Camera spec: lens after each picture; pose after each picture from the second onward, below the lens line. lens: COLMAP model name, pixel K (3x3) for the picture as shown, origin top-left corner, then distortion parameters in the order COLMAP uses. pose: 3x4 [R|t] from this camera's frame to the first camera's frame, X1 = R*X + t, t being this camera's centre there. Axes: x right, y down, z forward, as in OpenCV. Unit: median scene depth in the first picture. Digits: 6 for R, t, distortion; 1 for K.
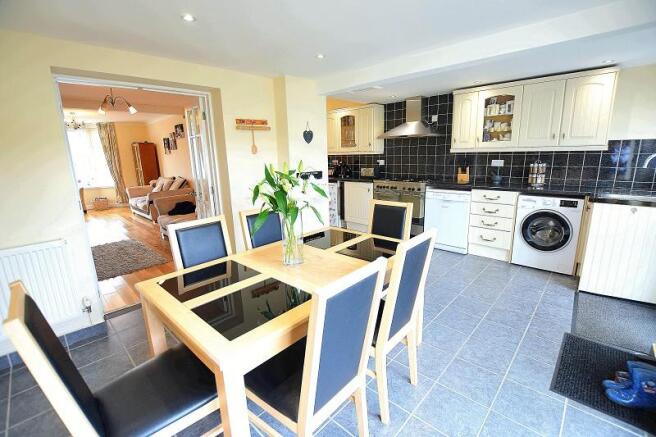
lens RADIAL K [[293.0, 0, 328.7], [0, 293.0, 217.3], [0, 0, 1]] dist [-0.028401, 0.001054]
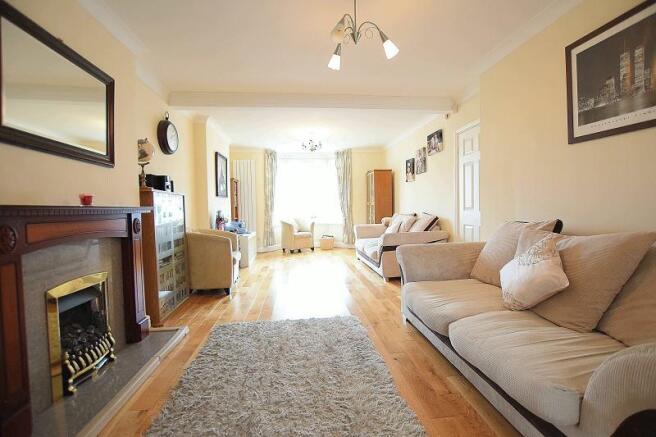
lens RADIAL K [[293.0, 0, 330.2], [0, 293.0, 214.3], [0, 0, 1]] dist [-0.028401, 0.001054]
pose [[0.770714, 0.030254, -0.636462, -0.244858], [-0.138780, 0.982862, -0.121333, -0.025758], [0.621884, 0.181841, 0.761705, 0.346021]]
